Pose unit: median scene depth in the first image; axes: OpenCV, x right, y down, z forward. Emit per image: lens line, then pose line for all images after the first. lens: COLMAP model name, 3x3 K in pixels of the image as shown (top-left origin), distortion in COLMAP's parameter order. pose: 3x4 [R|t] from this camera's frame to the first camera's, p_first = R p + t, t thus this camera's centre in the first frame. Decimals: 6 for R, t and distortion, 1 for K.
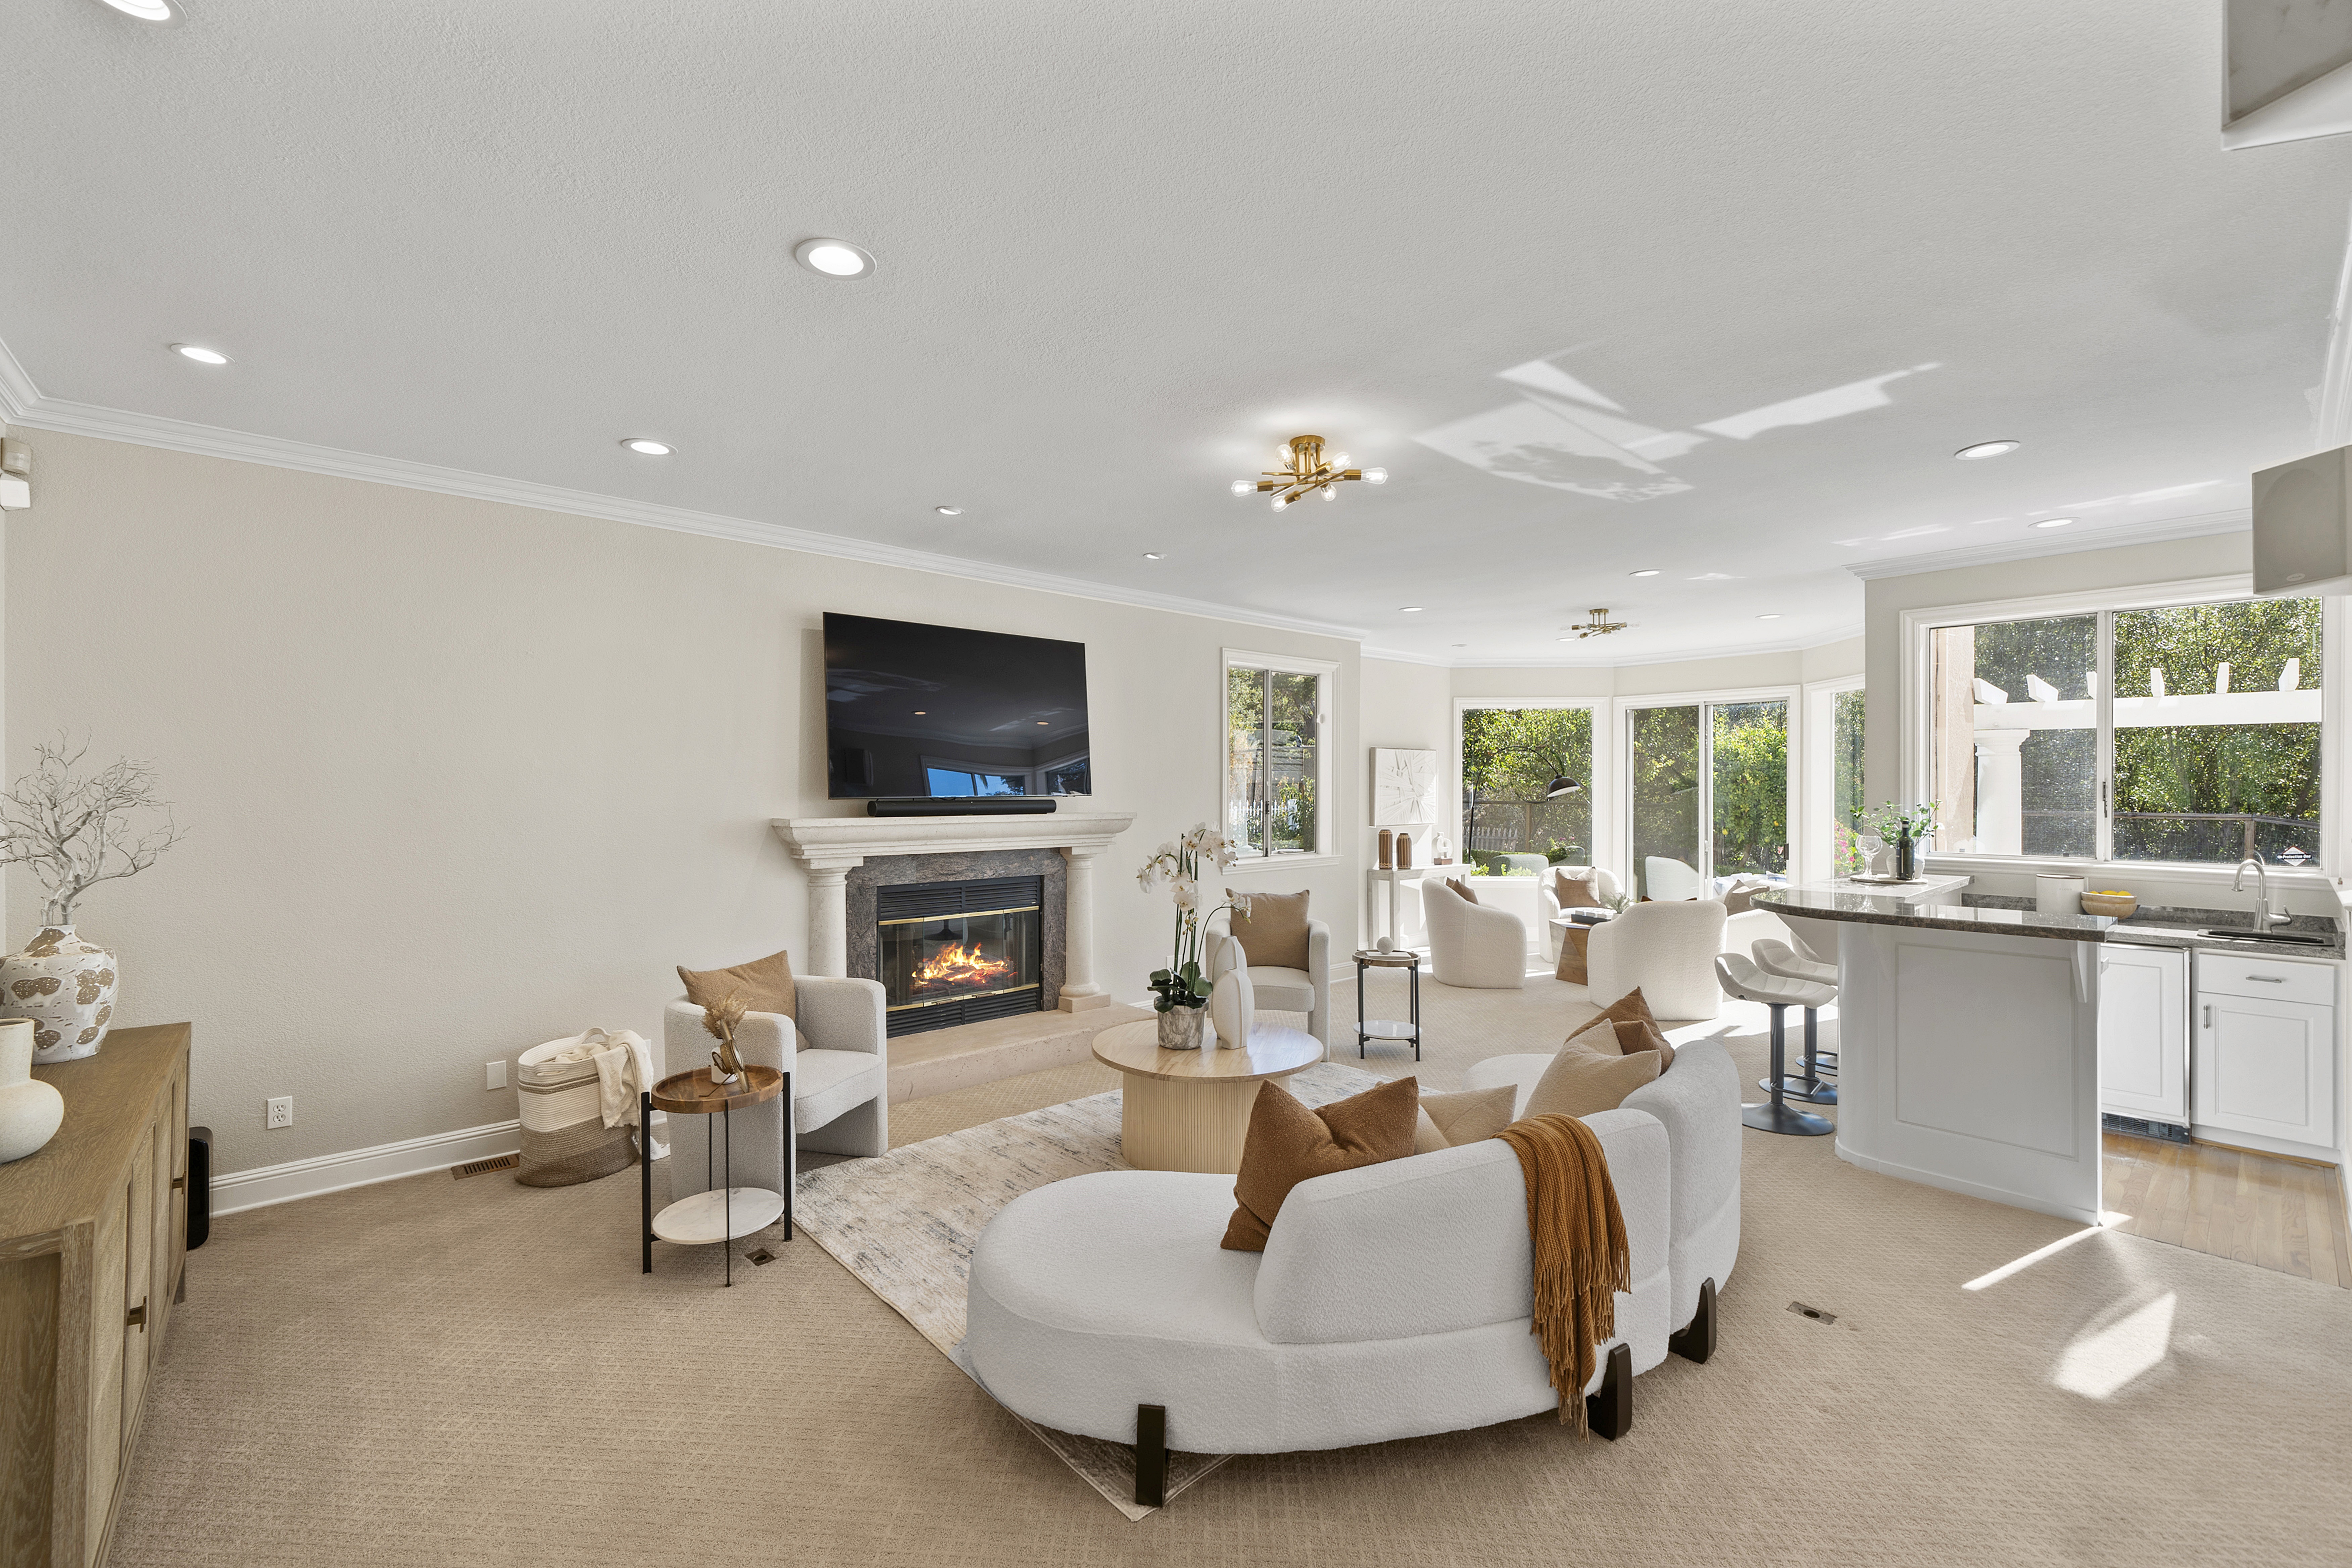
lens RADIAL K [[949.0, 0, 1174.9], [0, 949.0, 783.5], [0, 0, 1]] dist [-0.000500, -0.000252]
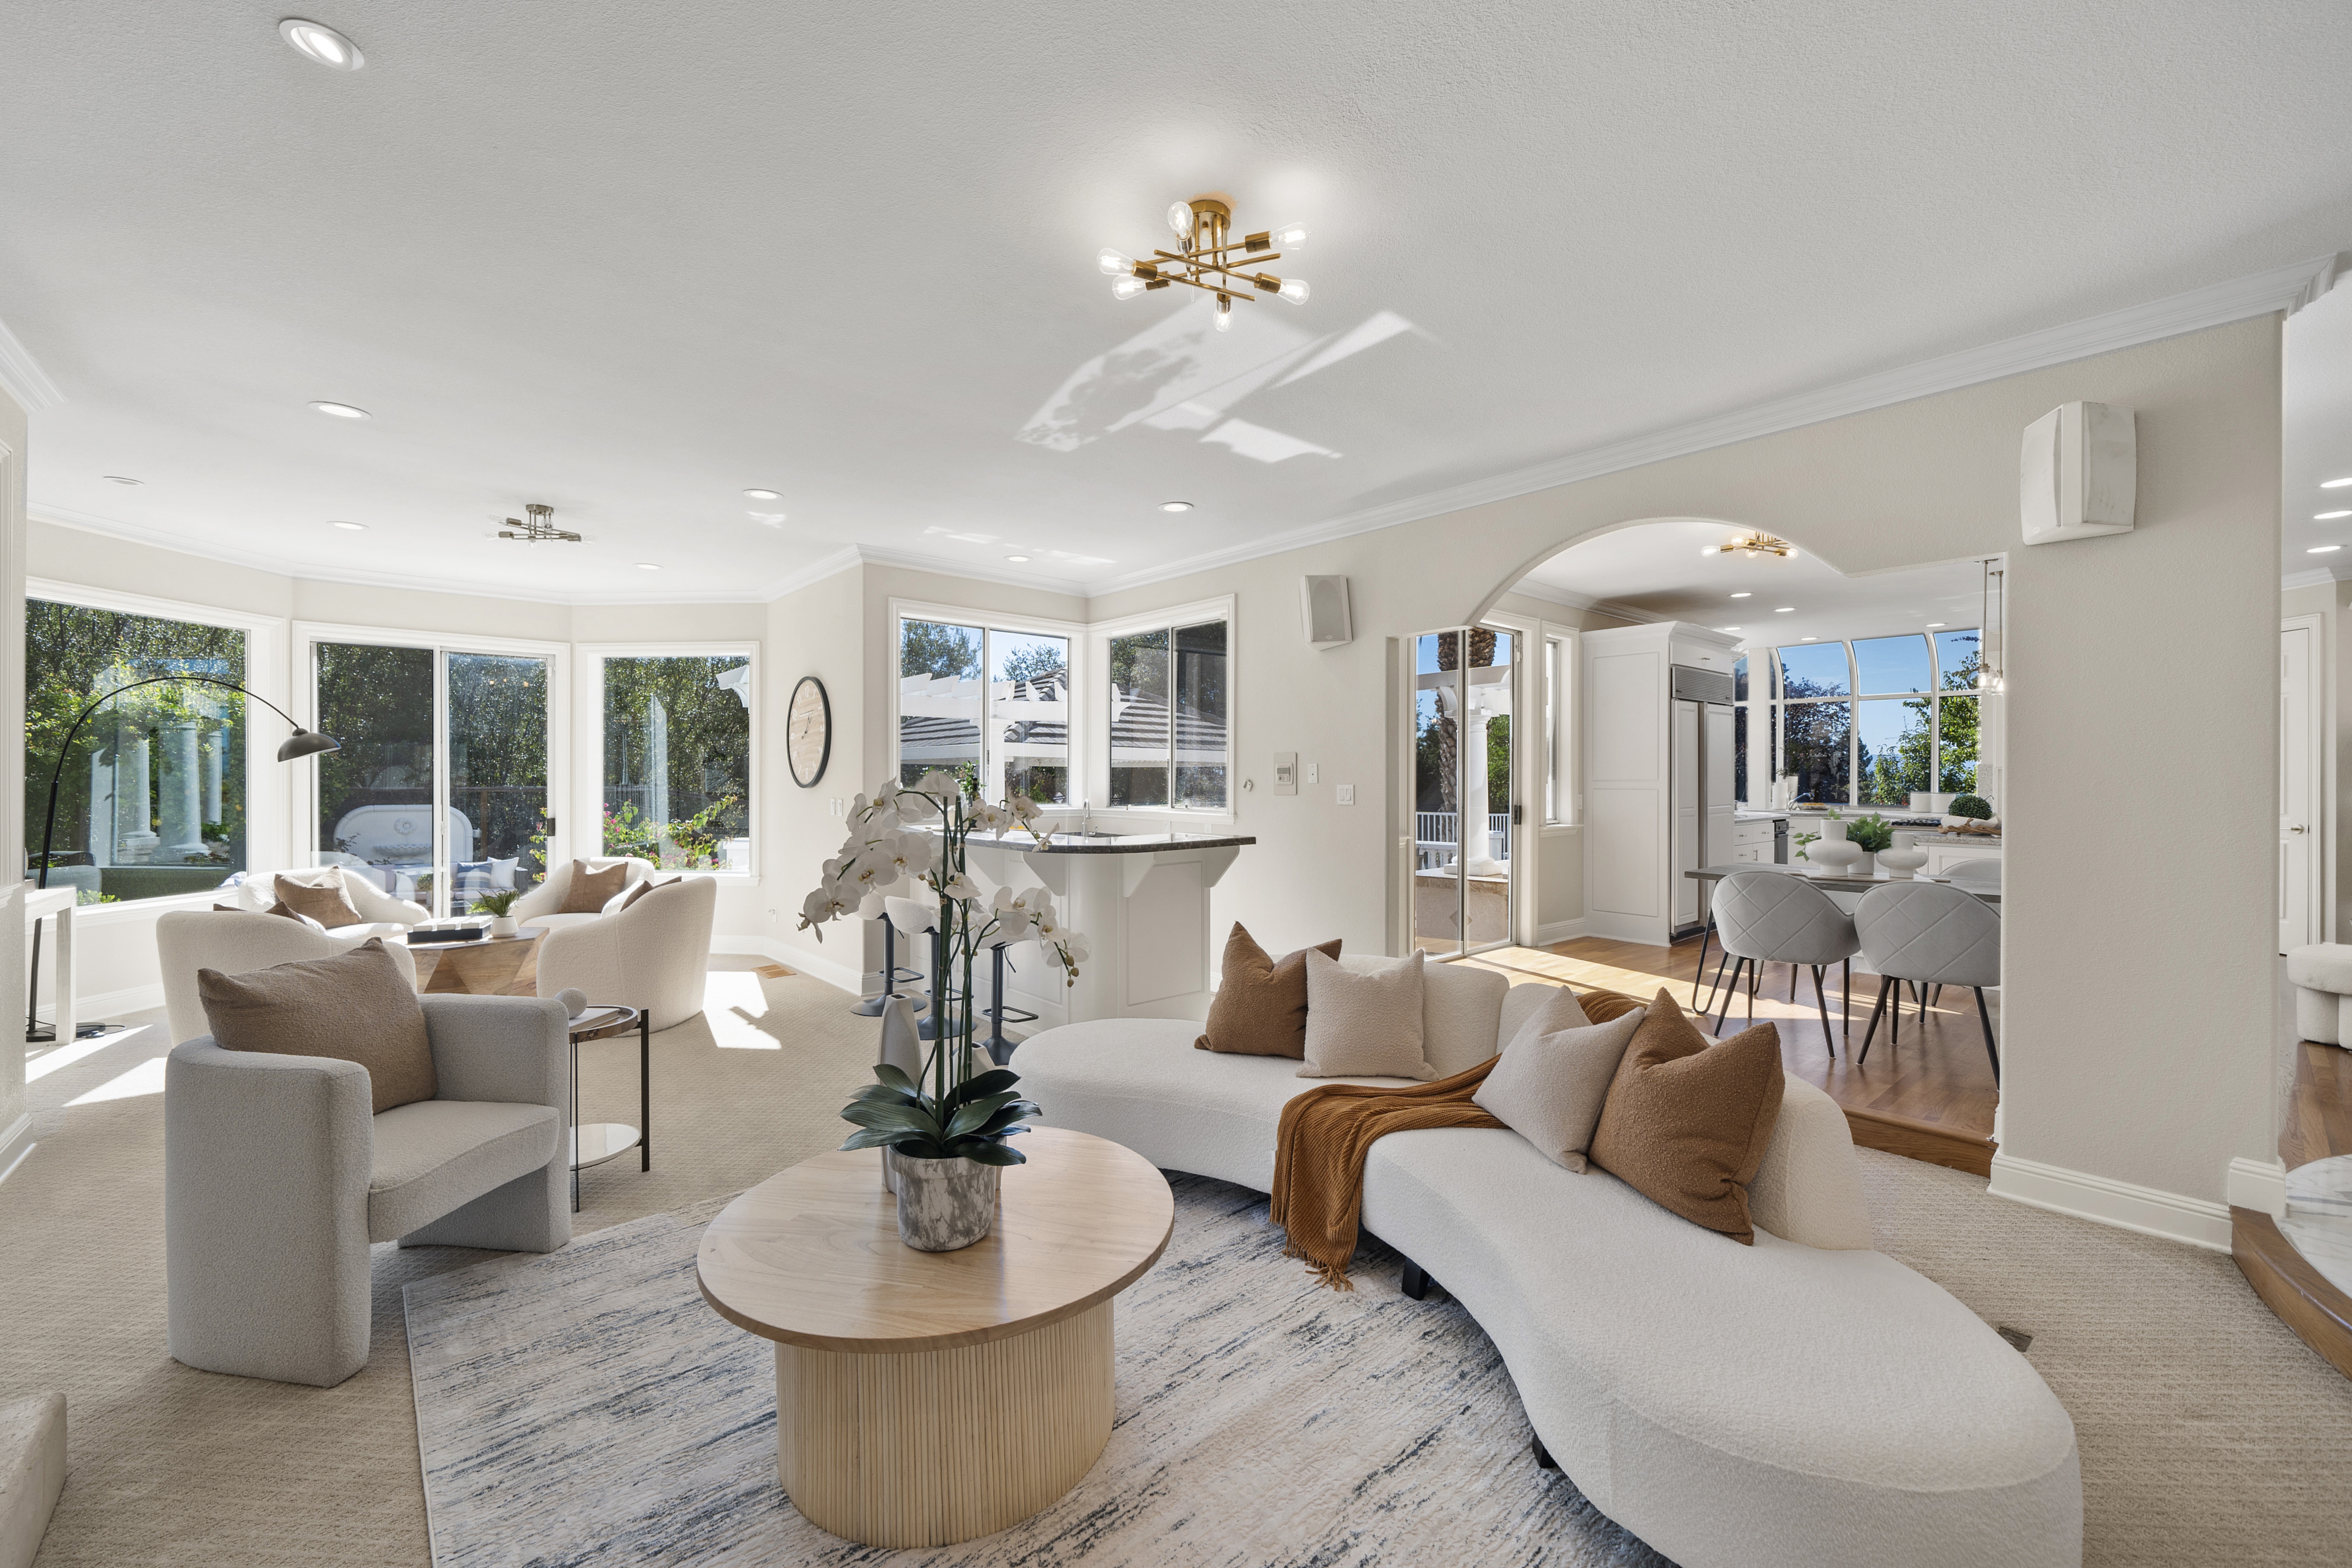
lens RADIAL K [[949.0, 0, 1166.7], [0, 949.0, 778.3], [0, 0, 1]] dist [-0.000500, -0.000252]
pose [[0.018018, -0.005783, 0.999821, -0.520341], [0.000746, 0.999983, 0.005771, 0.040157], [-0.999837, 0.000642, 0.018022, 0.948945]]
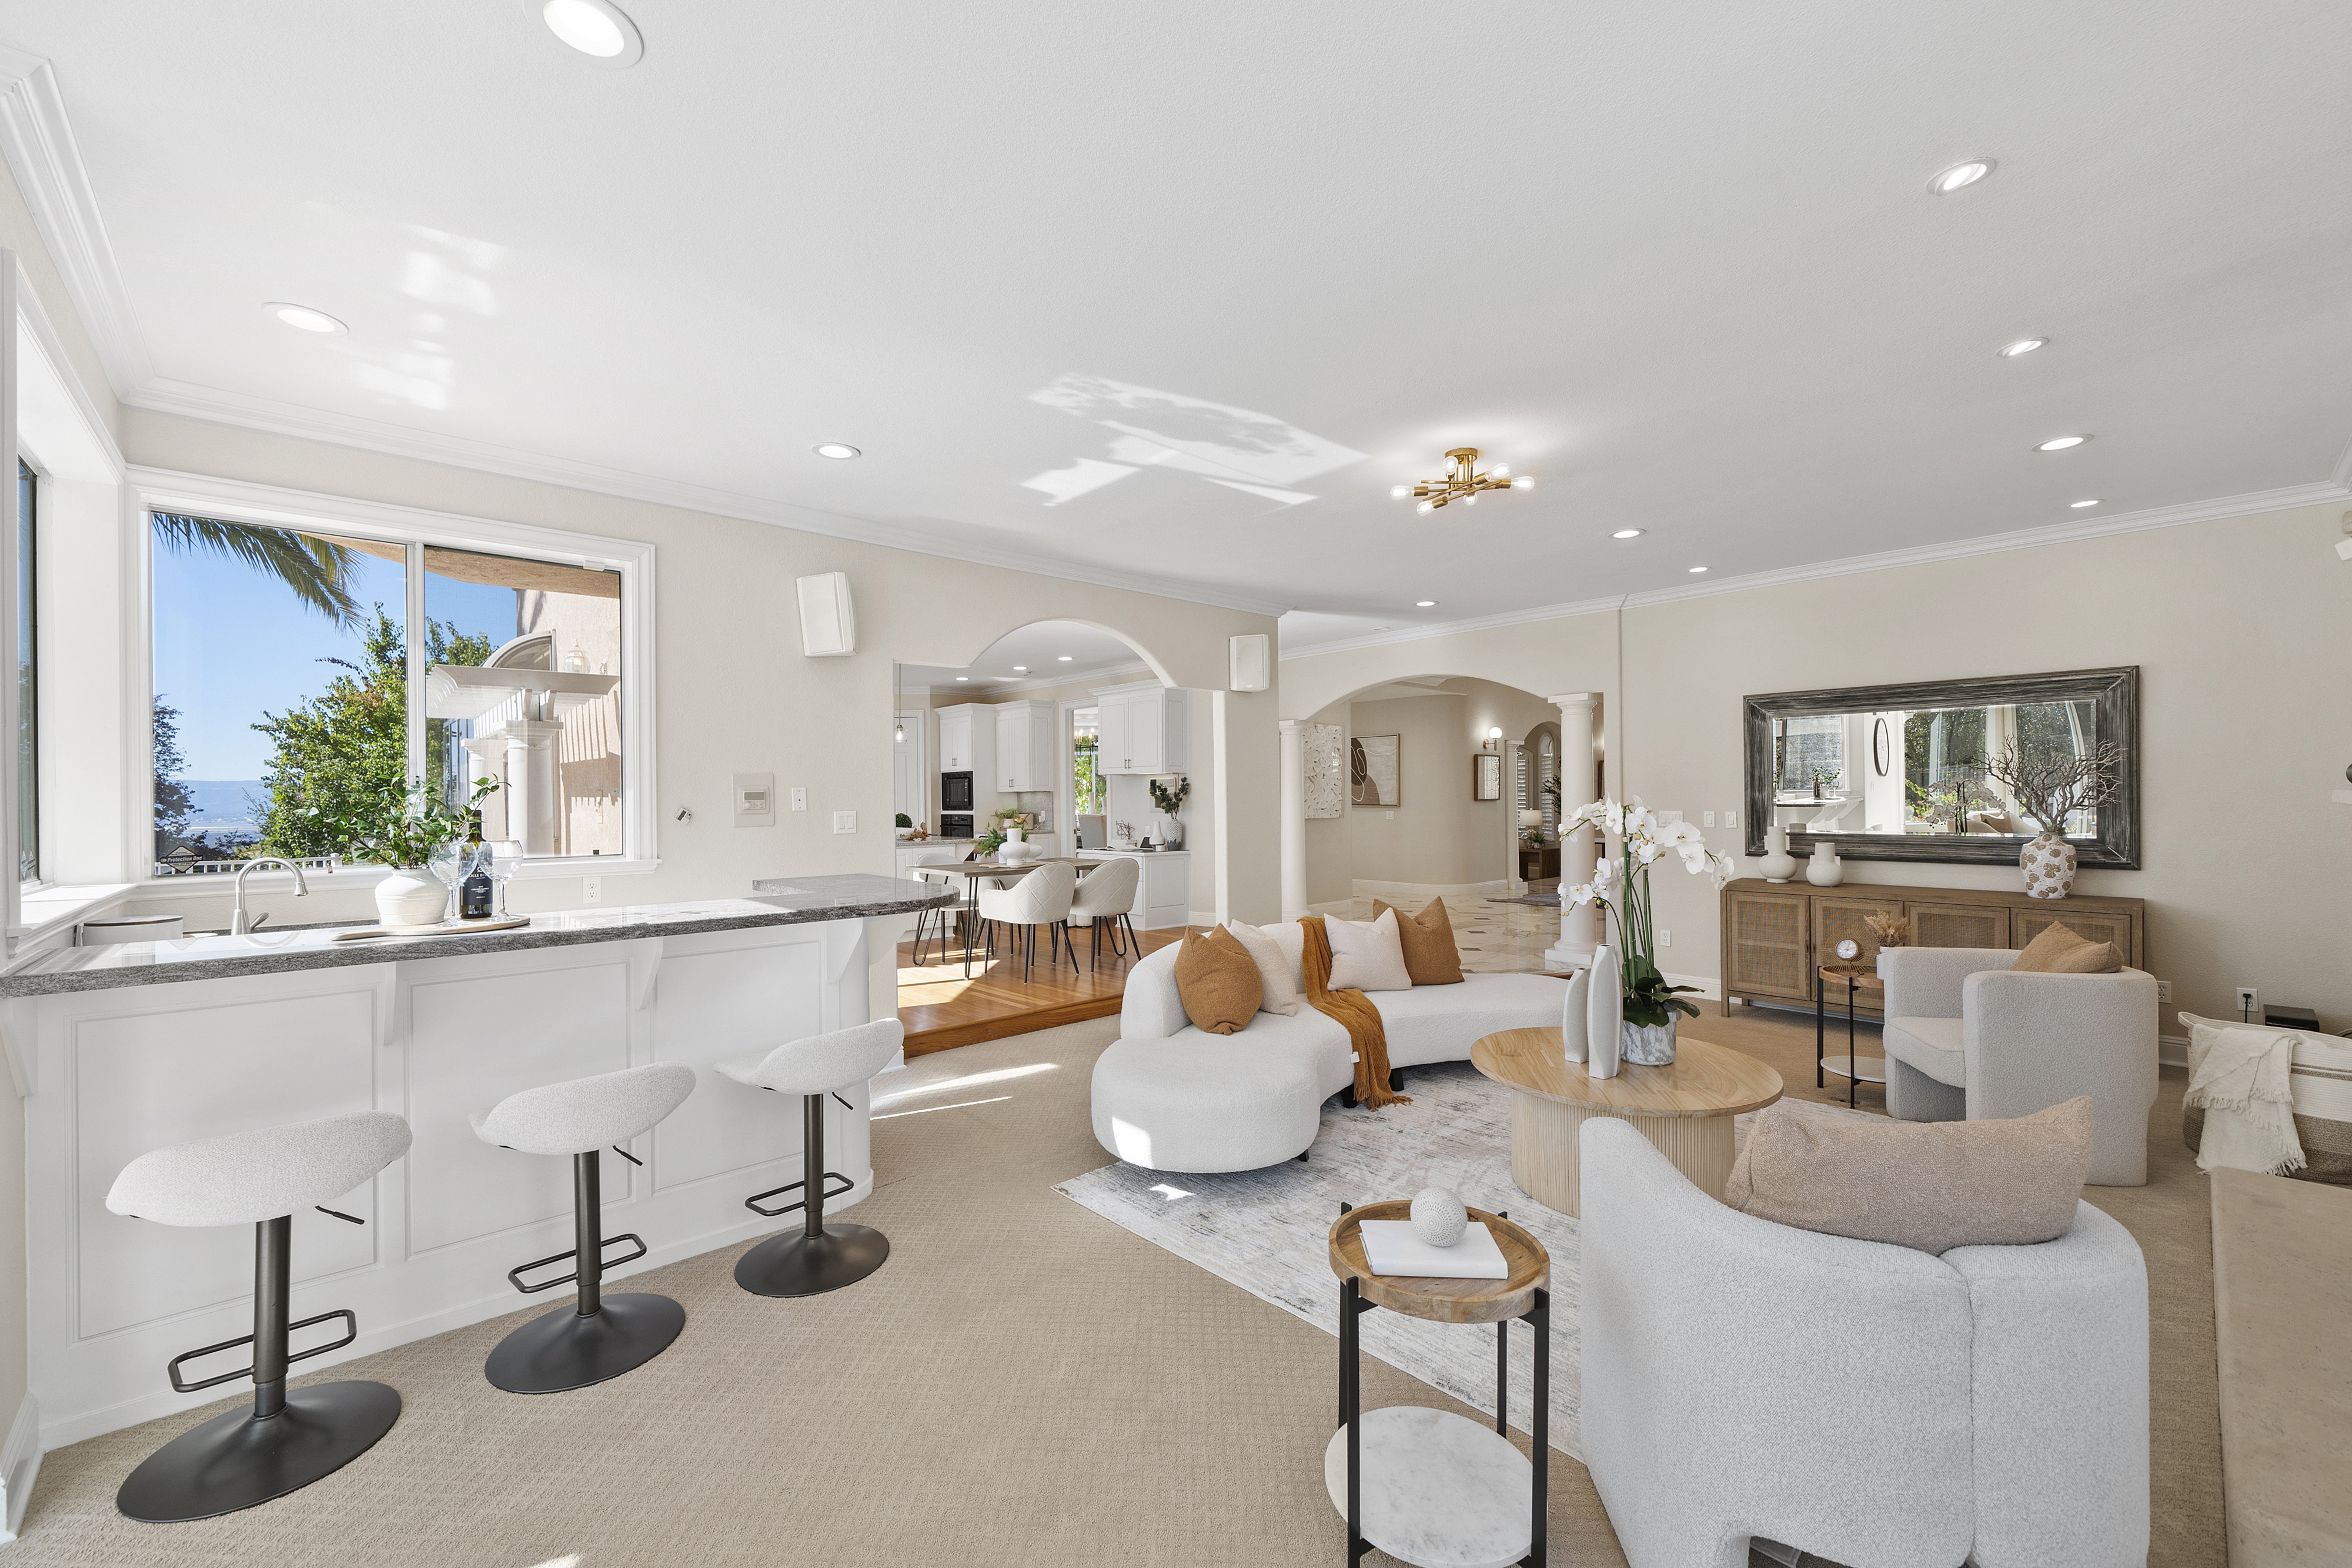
lens RADIAL K [[949.0, 0, 1158.6], [0, 949.0, 792.8], [0, 0, 1]] dist [-0.000500, -0.000252]
pose [[-0.999867, 0.004988, -0.015540, 0.486196], [0.005051, 0.999979, -0.004006, 0.040301], [0.015520, -0.004084, -0.999871, 1.983993]]
